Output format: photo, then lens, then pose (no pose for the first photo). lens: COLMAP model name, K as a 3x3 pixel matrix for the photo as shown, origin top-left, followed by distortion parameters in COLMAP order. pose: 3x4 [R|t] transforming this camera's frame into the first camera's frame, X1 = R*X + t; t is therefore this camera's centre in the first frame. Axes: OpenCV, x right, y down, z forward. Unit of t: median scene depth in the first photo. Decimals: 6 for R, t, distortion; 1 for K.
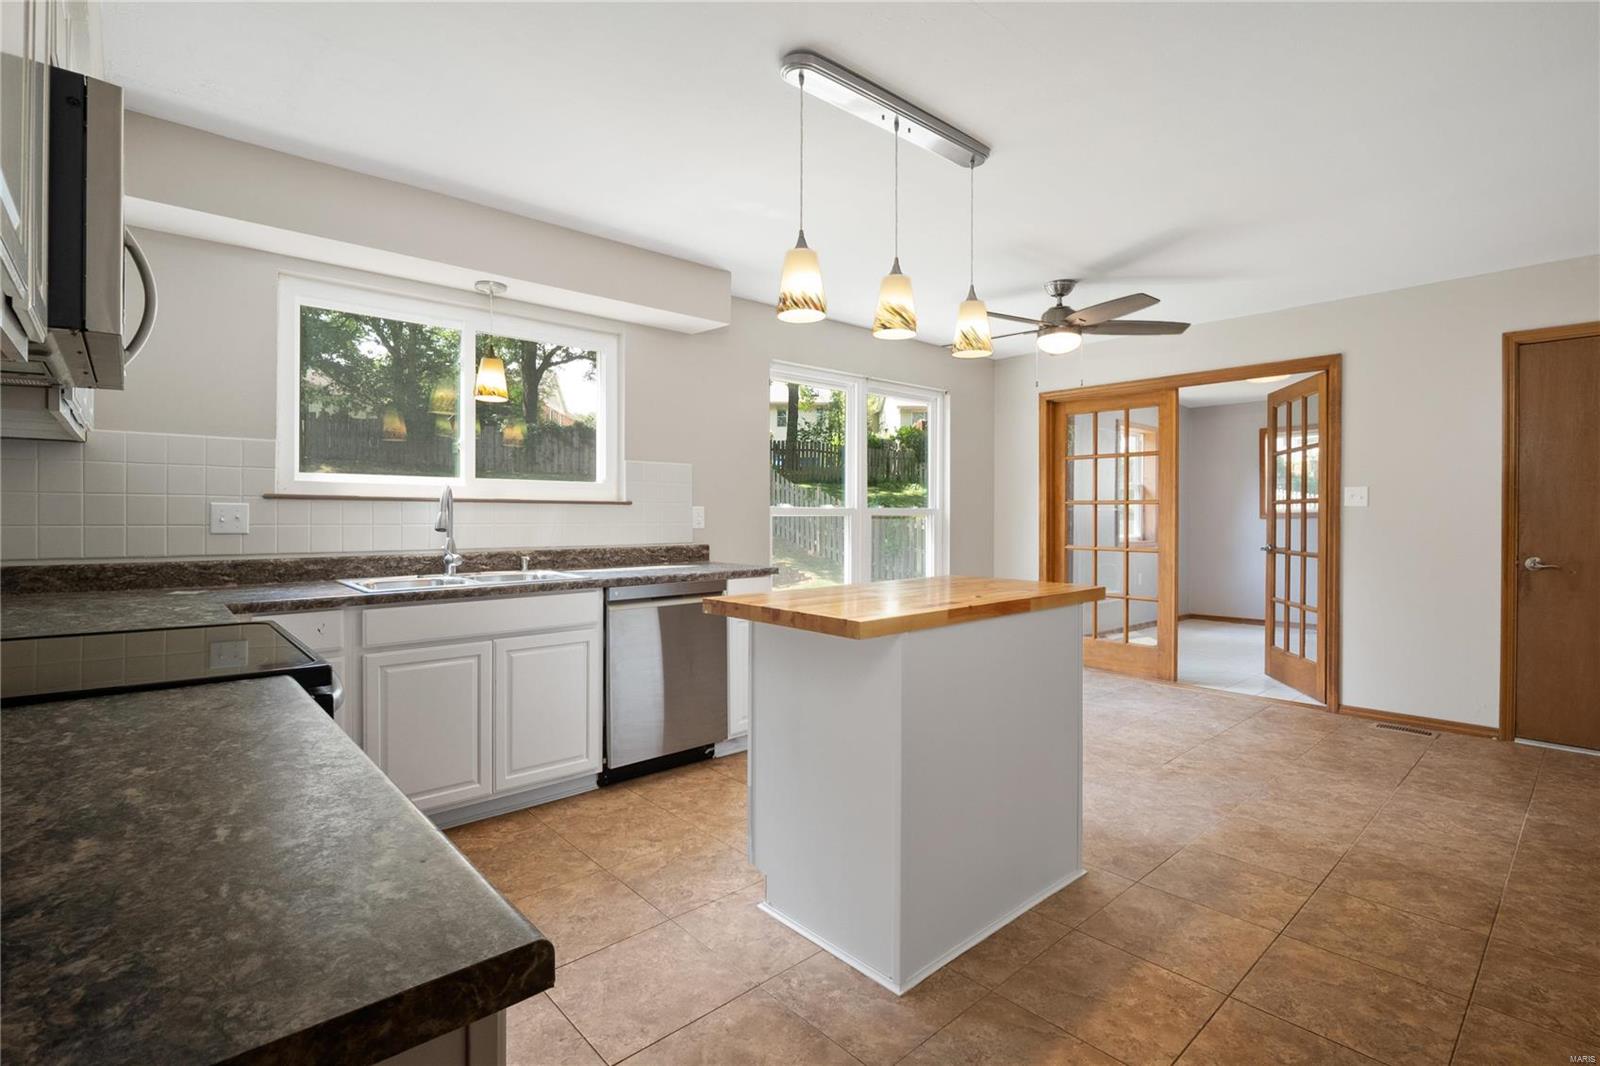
lens RADIAL K [[743.1, 0, 806.0], [0, 743.1, 518.0], [0, 0, 1]] dist [-0.014394, -0.000686]
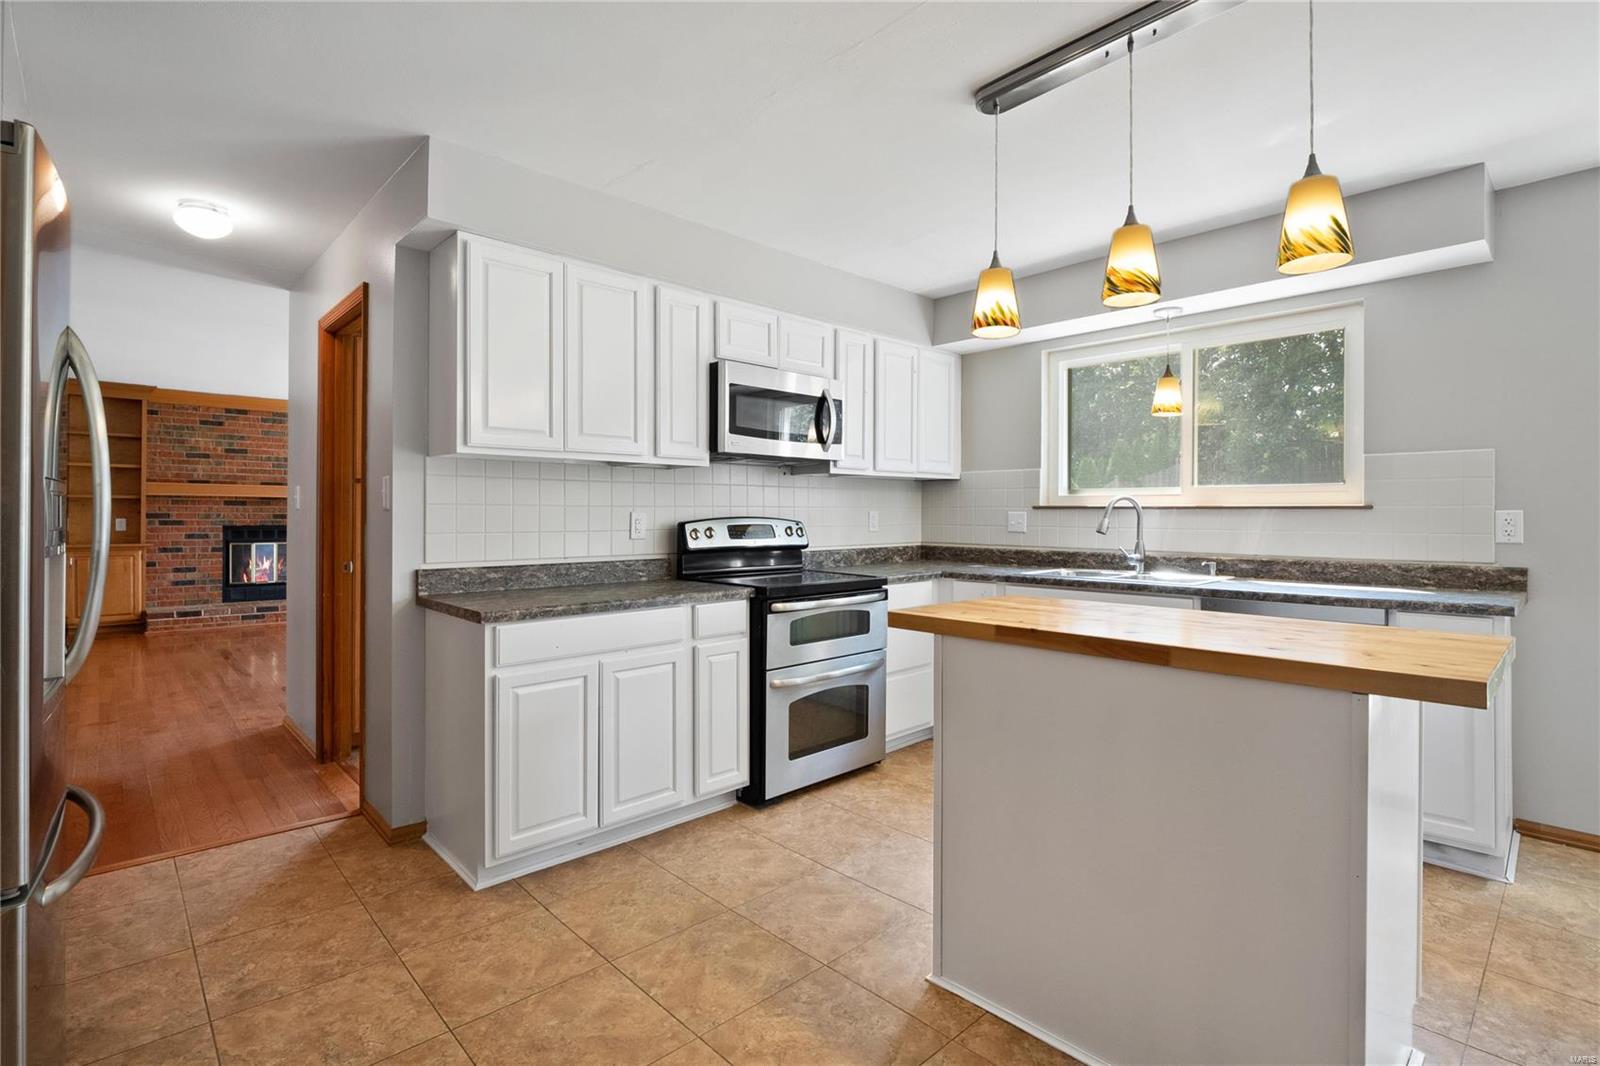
lens RADIAL K [[743.1, 0, 801.2], [0, 743.1, 519.8], [0, 0, 1]] dist [-0.014394, -0.000686]
pose [[0.026540, 0.004910, -0.999636, 0.741976], [-0.006499, 0.999968, 0.004739, -0.008385], [0.999627, 0.006371, 0.026571, 0.497622]]
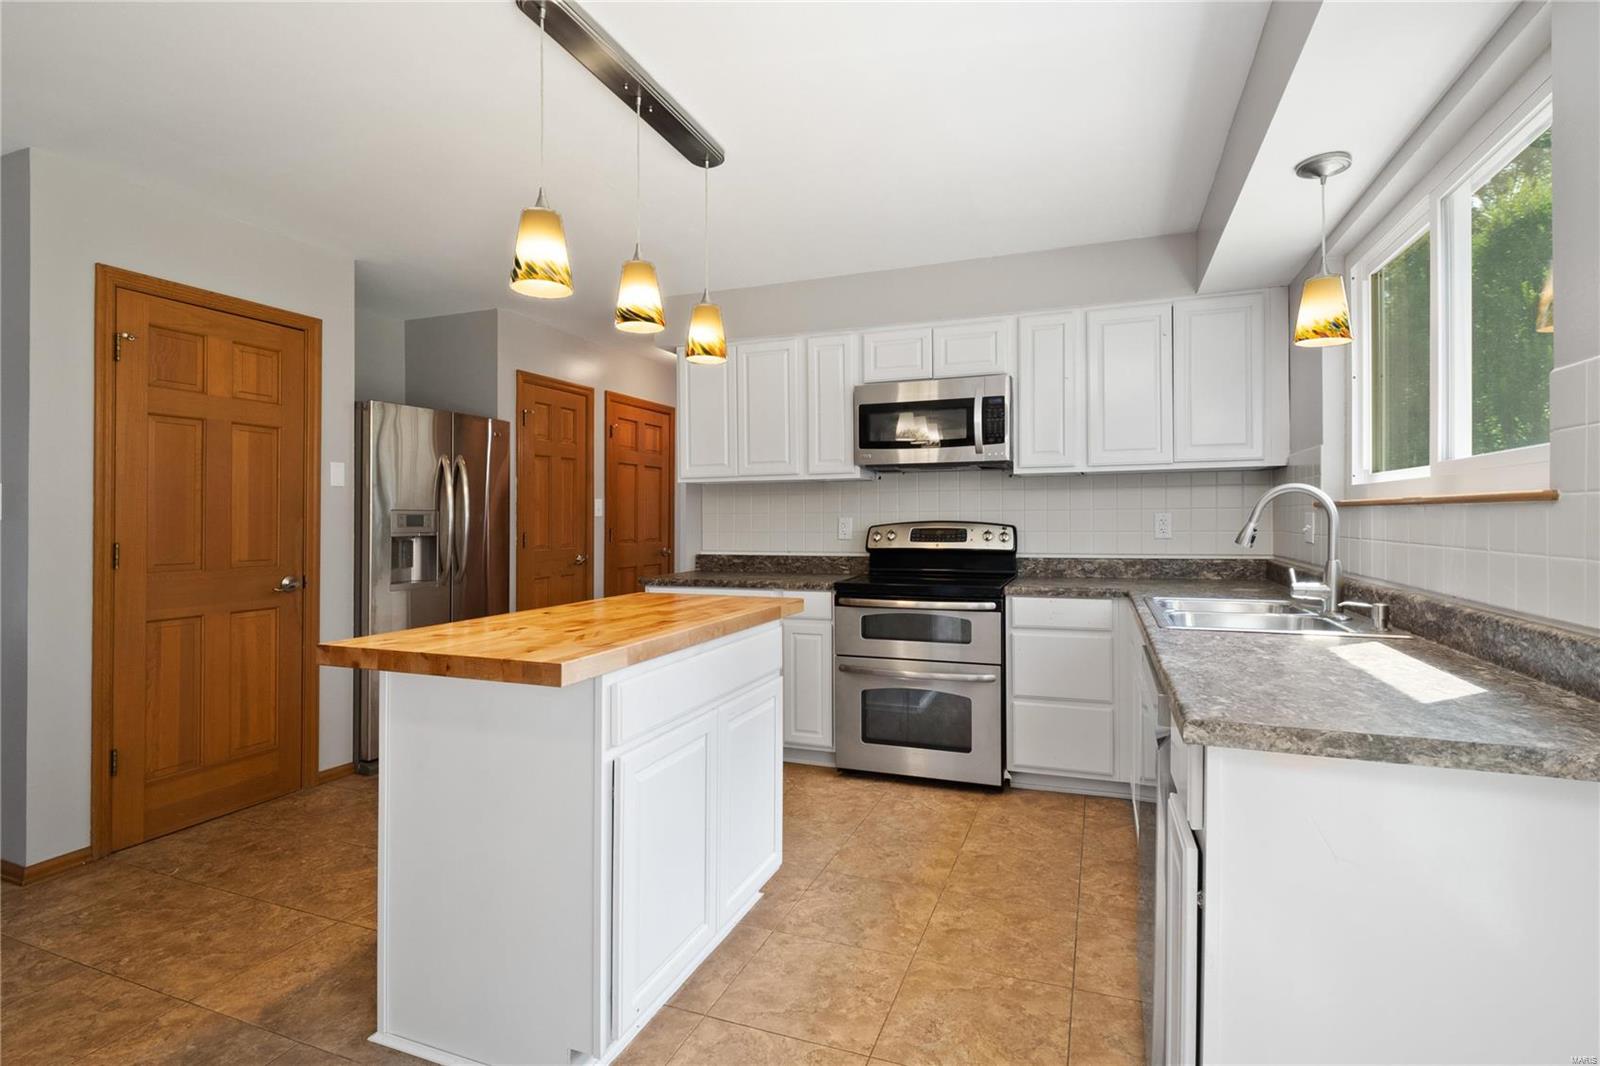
lens RADIAL K [[743.1, 0, 823.1], [0, 743.1, 528.3], [0, 0, 1]] dist [-0.014394, -0.000686]
pose [[-0.882656, 0.005740, -0.469985, 0.274547], [0.000428, 0.999935, 0.011407, -0.008789], [0.470020, 0.009867, -0.882601, 1.532979]]
